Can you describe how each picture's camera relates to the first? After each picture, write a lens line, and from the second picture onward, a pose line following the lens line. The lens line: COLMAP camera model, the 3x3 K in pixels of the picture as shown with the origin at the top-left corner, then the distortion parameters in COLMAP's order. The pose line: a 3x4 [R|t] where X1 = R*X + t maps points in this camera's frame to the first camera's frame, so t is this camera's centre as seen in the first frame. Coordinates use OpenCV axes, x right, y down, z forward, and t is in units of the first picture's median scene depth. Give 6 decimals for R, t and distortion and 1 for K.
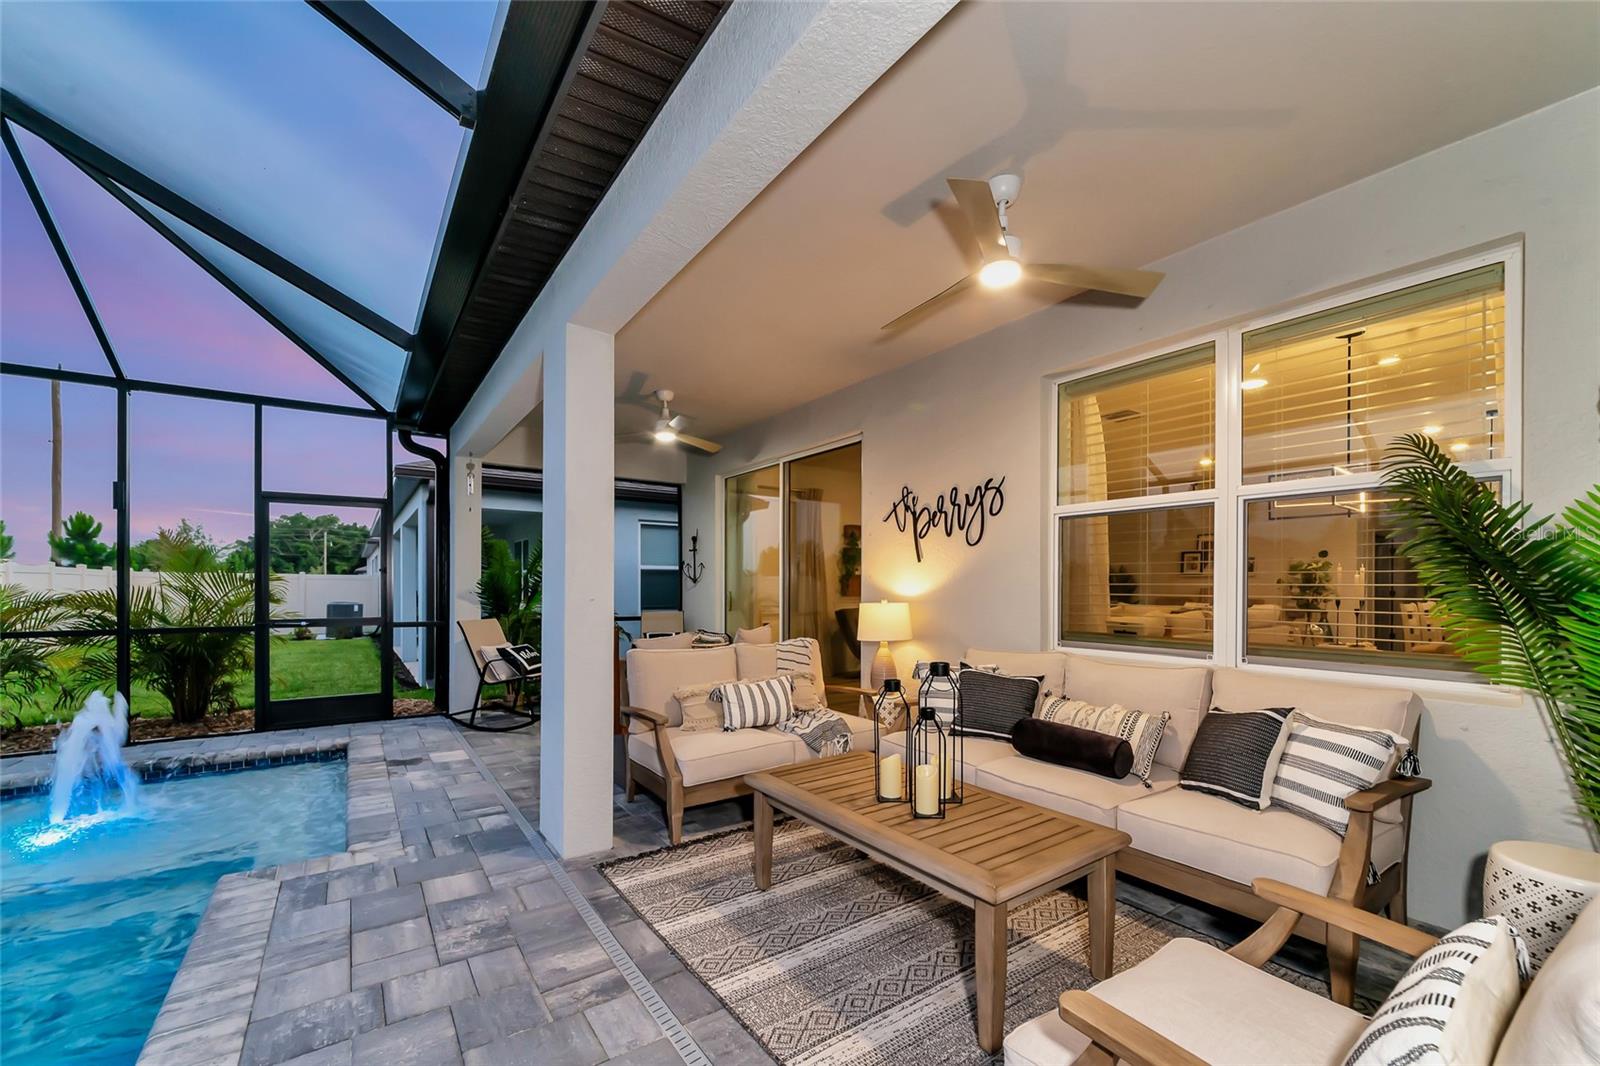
lens RADIAL K [[626.8, 0, 794.9], [0, 626.8, 587.3], [0, 0, 1]] dist [-0.001473, -0.000211]
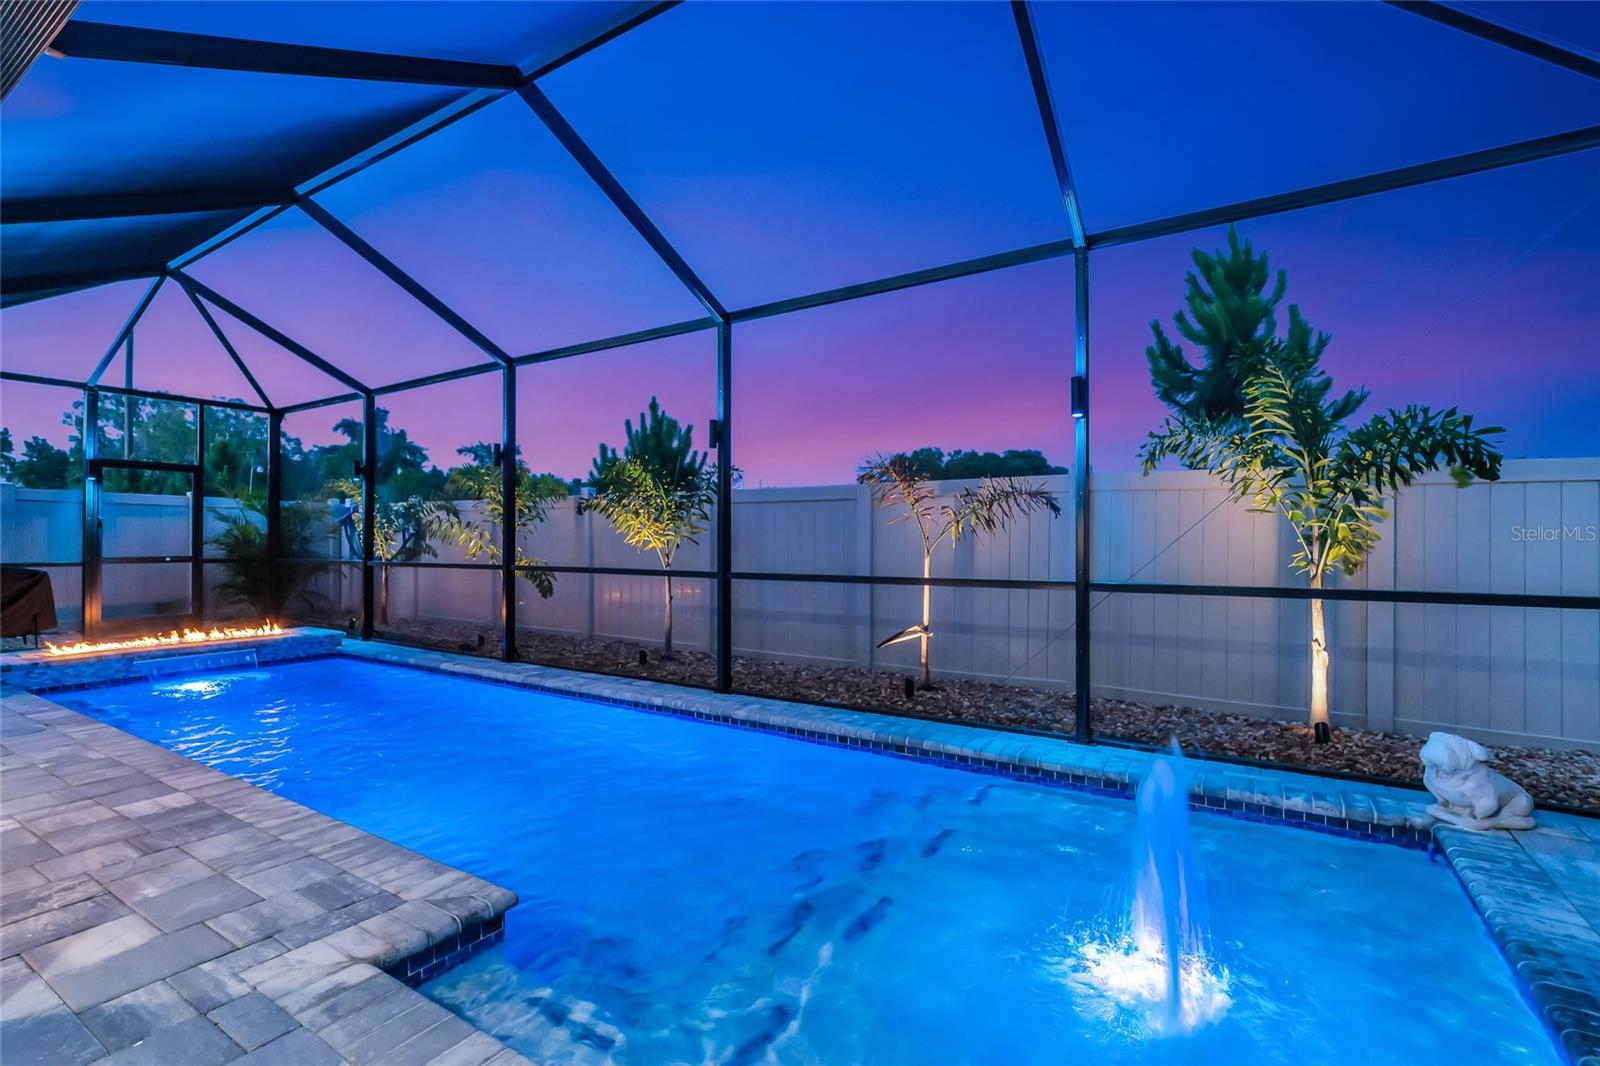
lens RADIAL K [[705.4, 0, 795.3], [0, 705.4, 556.4], [0, 0, 1]] dist [-0.002420, -0.000521]
pose [[-0.922021, -0.002838, -0.387130, -0.565445], [-0.006857, 0.999936, 0.009000, 0.035546], [0.387079, 0.010953, -0.921981, 1.188097]]
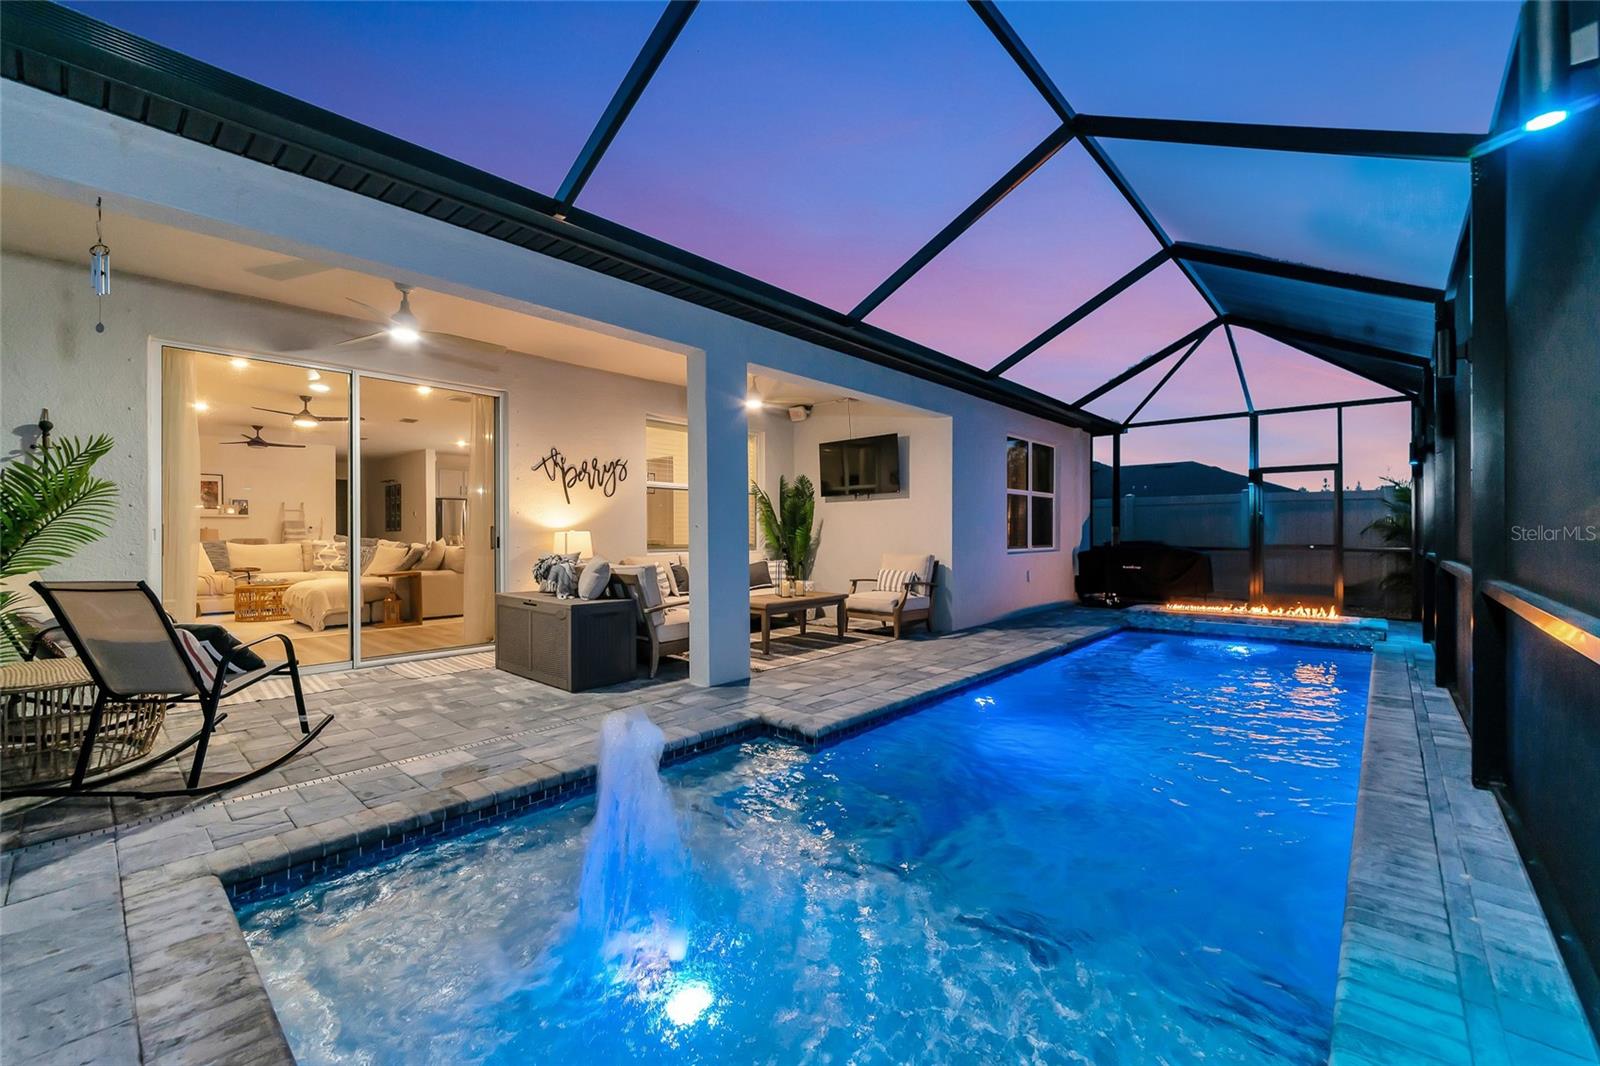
lens RADIAL K [[664.6, 0, 800.0], [0, 664.6, 533.0], [0, 0, 1]] dist [0.000402, -0.000040]
pose [[-0.226923, -0.001885, 0.973911, -1.442554], [0.000425, 0.999998, 0.002035, 0.024145], [-0.973913, 0.000876, -0.226922, 0.851350]]
